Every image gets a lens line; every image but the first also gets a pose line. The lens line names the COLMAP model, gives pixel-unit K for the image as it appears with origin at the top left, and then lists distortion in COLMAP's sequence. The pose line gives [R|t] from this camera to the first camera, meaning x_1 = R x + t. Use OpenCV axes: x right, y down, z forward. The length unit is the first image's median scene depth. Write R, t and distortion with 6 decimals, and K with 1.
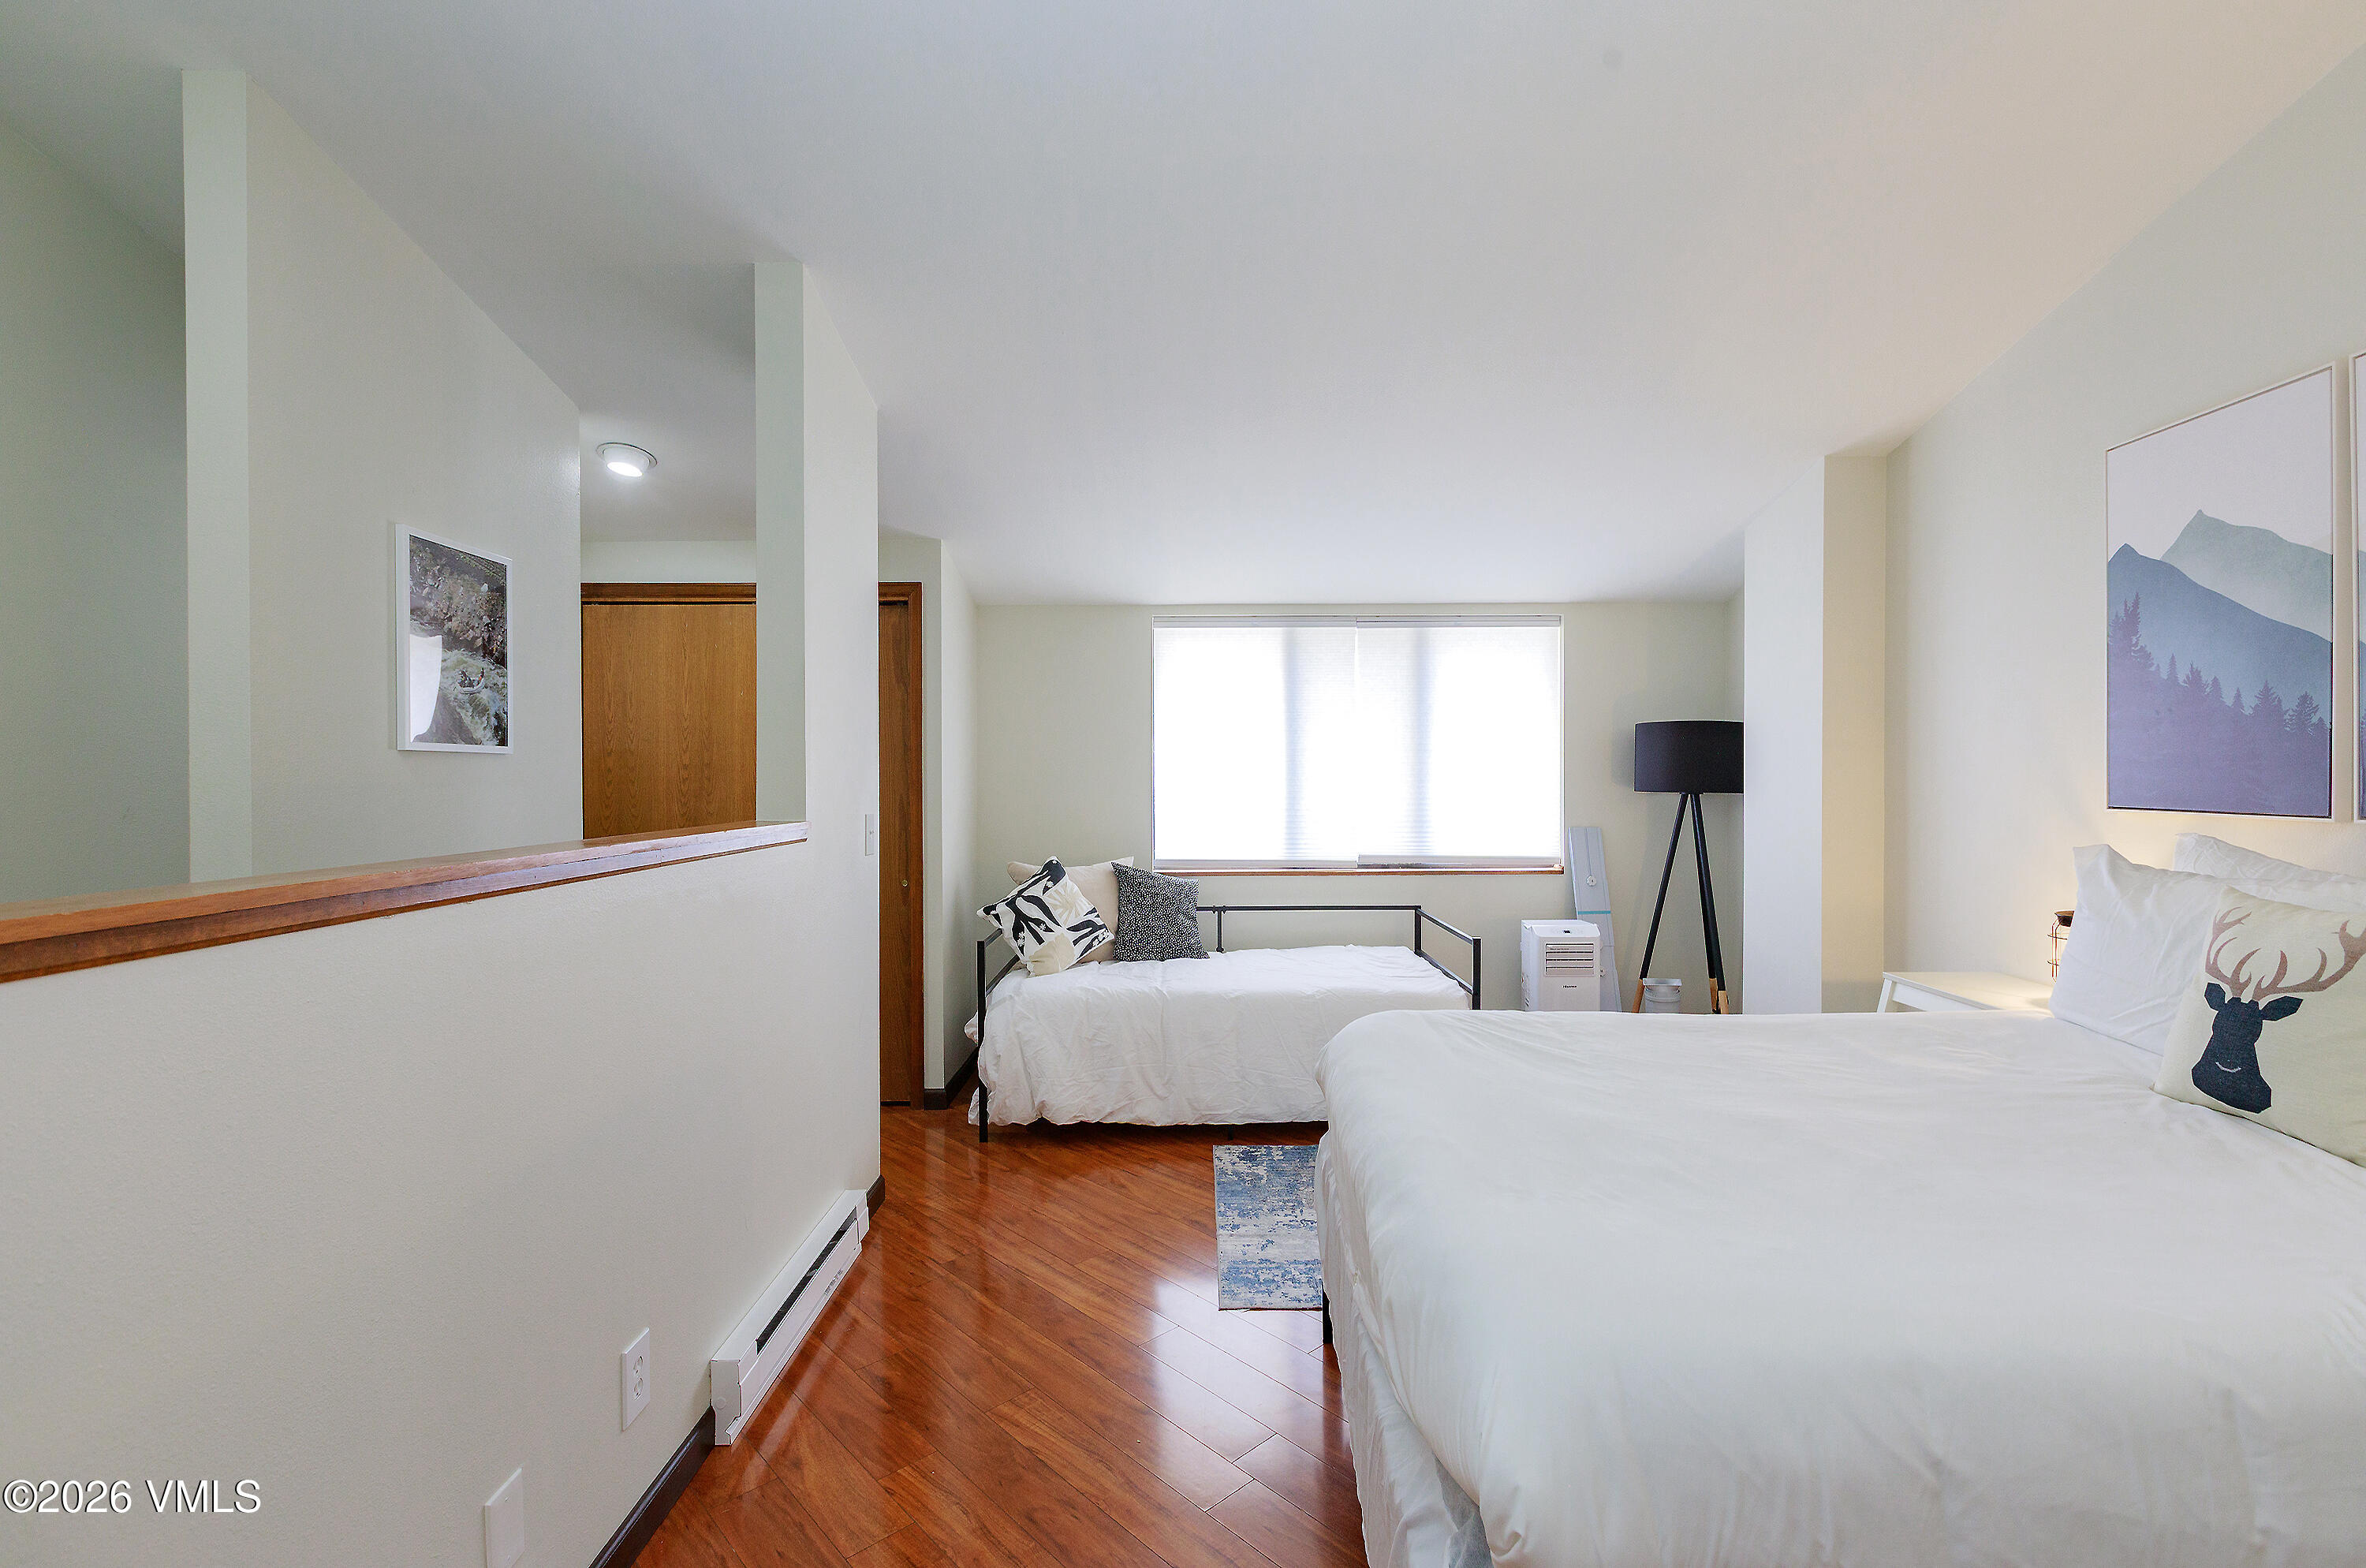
lens RADIAL K [[1059.7, 0, 1185.8], [0, 1059.7, 779.3], [0, 0, 1]] dist [0.005818, -0.000946]
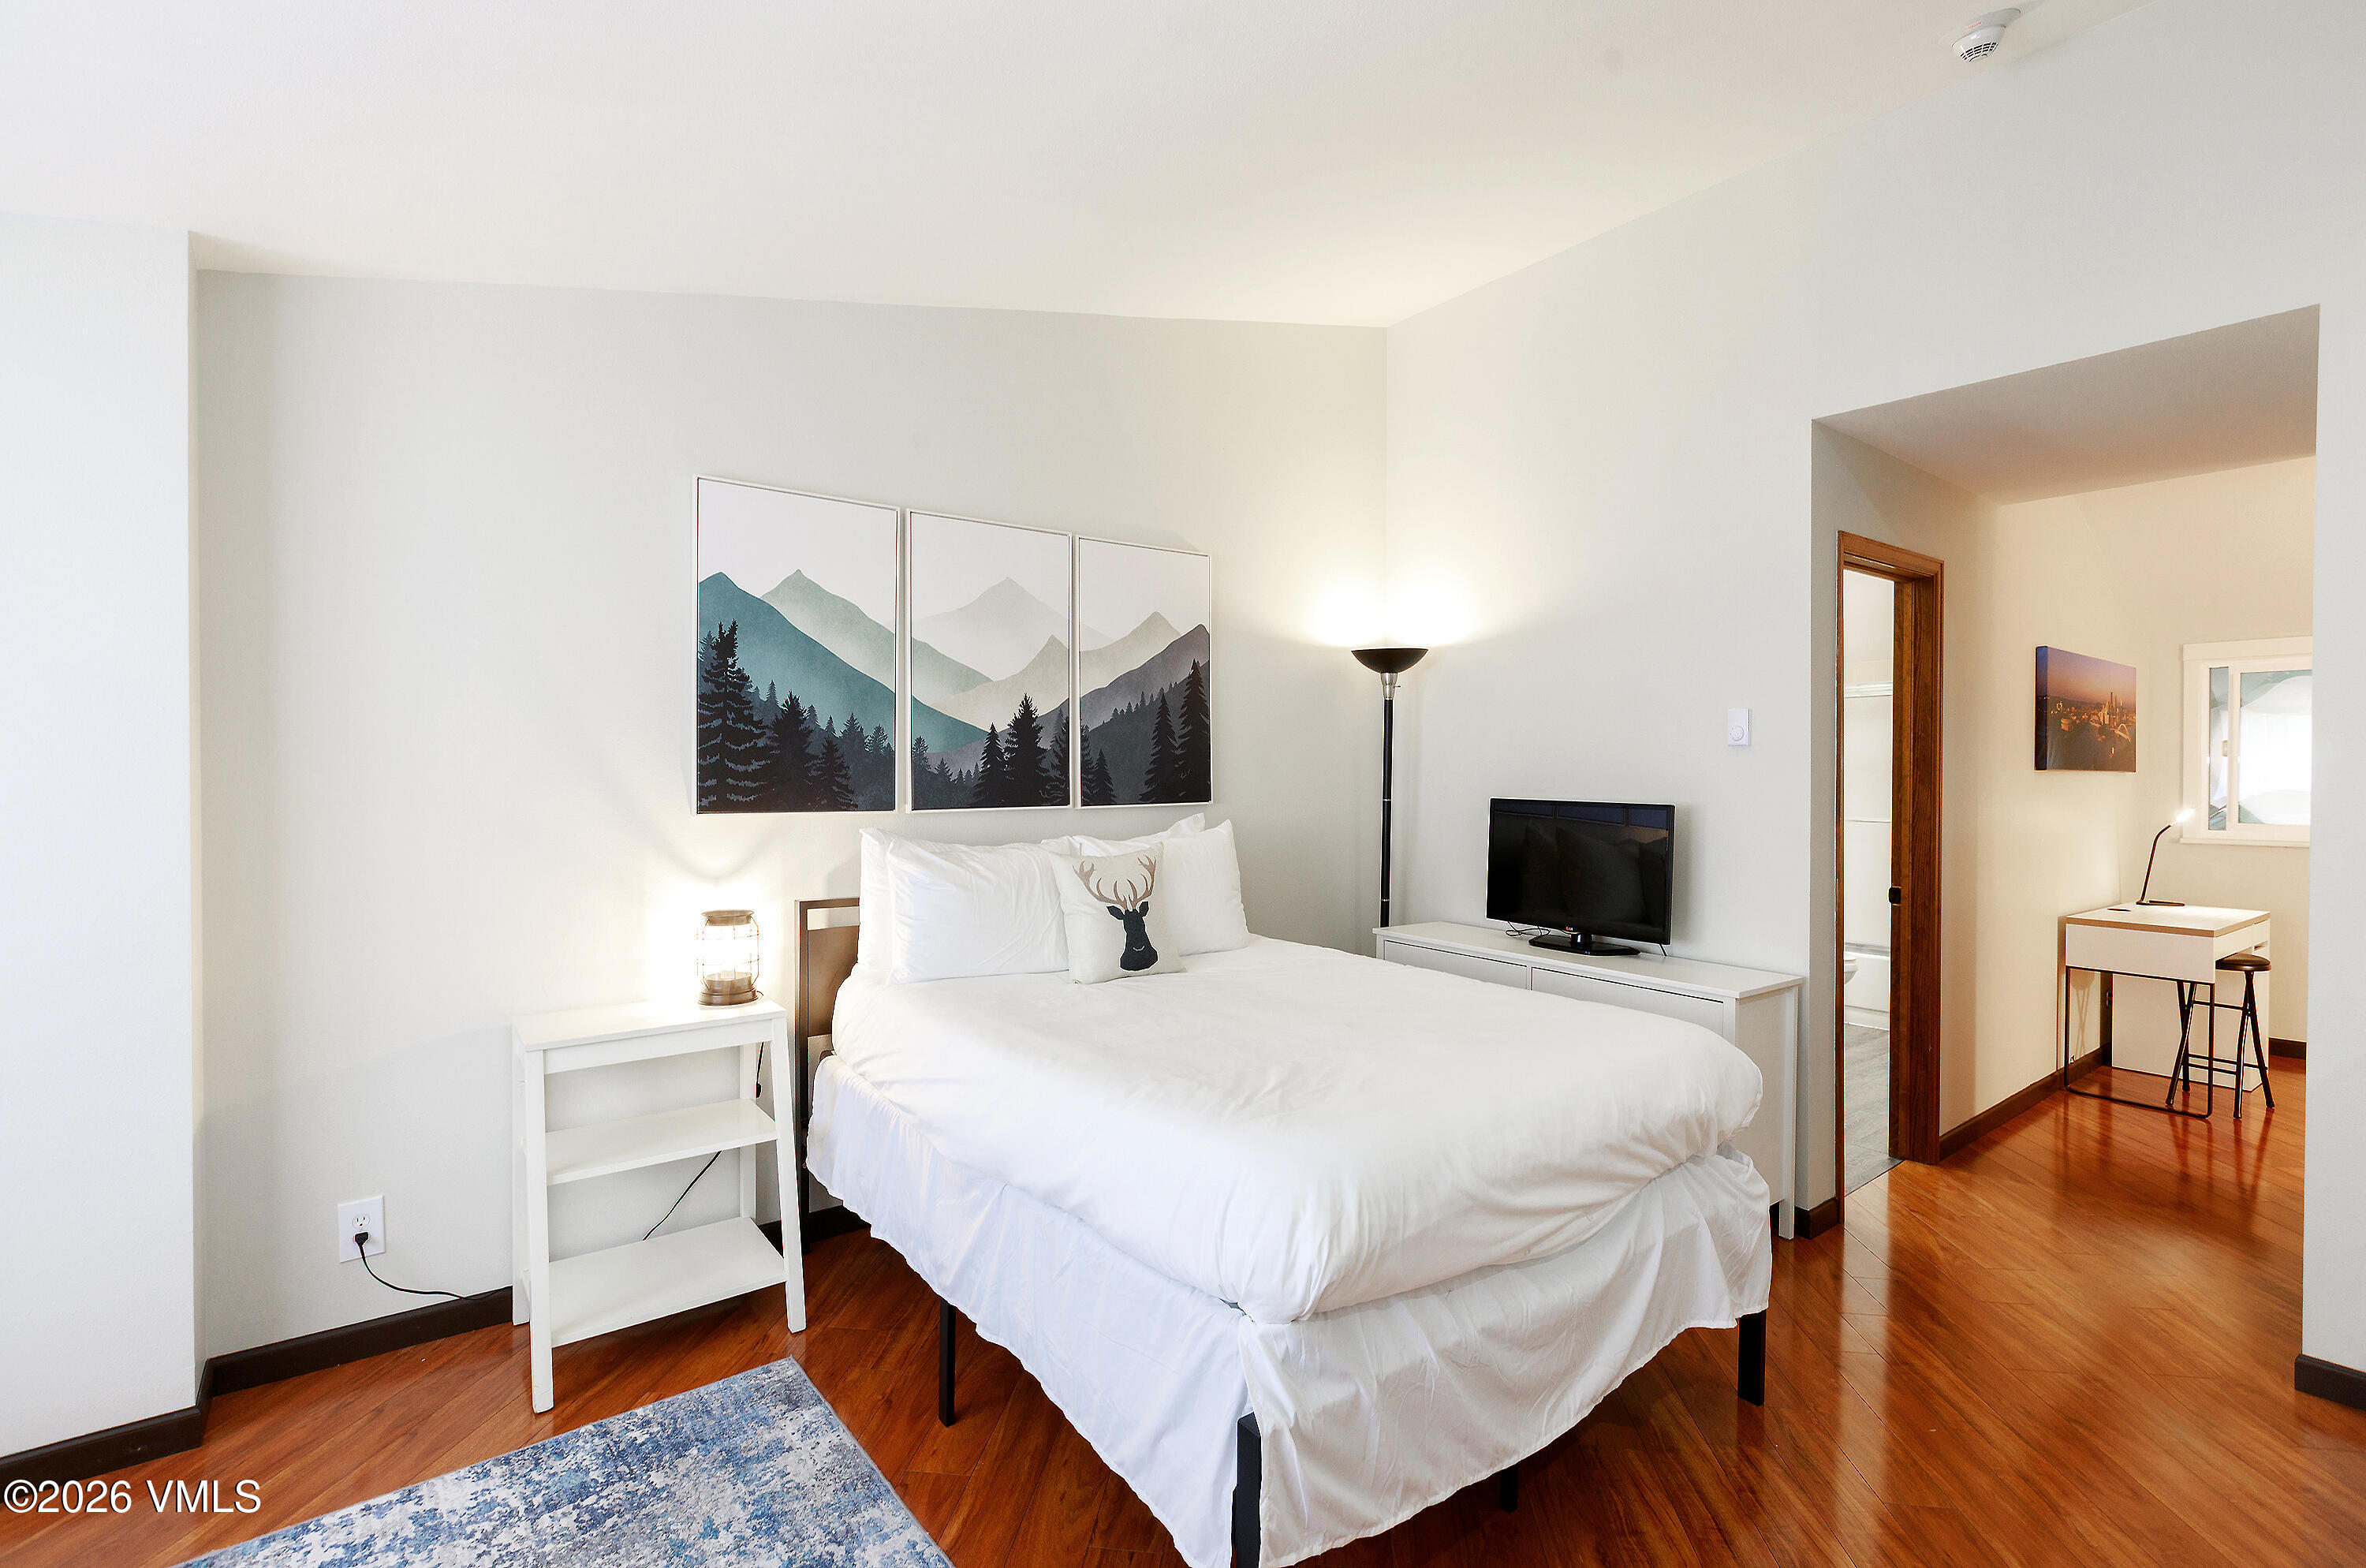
lens RADIAL K [[1059.7, 0, 1185.2], [0, 1059.7, 790.4], [0, 0, 1]] dist [0.005818, -0.000946]
pose [[-0.632286, -0.007972, 0.774694, -0.301440], [0.003497, 0.999908, 0.013144, -0.009628], [-0.774727, 0.011019, -0.632200, 1.464683]]
